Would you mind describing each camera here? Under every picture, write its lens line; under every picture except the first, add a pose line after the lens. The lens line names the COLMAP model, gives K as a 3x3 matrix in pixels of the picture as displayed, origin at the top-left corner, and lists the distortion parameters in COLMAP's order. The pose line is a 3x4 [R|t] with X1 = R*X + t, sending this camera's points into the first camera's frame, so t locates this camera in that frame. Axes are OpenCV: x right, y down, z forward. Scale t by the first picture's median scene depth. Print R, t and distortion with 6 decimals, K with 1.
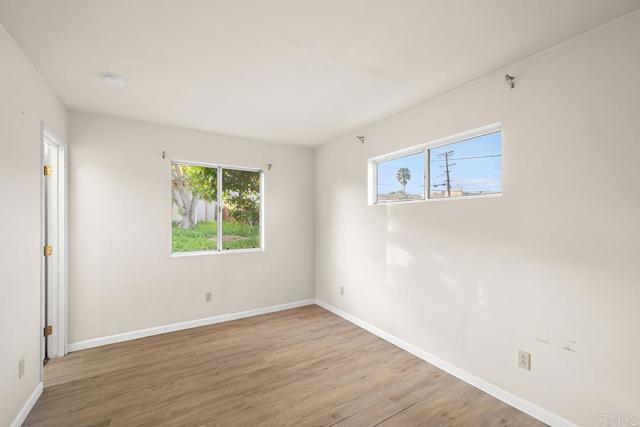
lens RADIAL K [[268.9, 0, 316.1], [0, 268.9, 216.1], [0, 0, 1]] dist [0.000706, 0.000835]
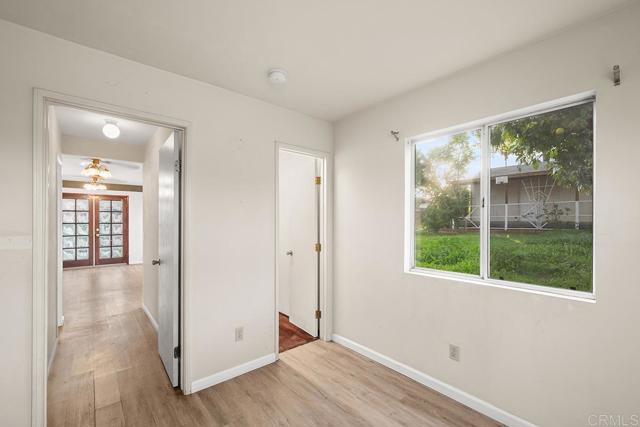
lens RADIAL K [[268.9, 0, 325.8], [0, 268.9, 220.0], [0, 0, 1]] dist [0.000706, 0.000835]
pose [[0.157731, -0.005618, -0.987466, 0.174014], [0.010277, 0.999939, -0.004047, 0.011621], [0.987429, -0.009510, 0.157779, 0.777532]]
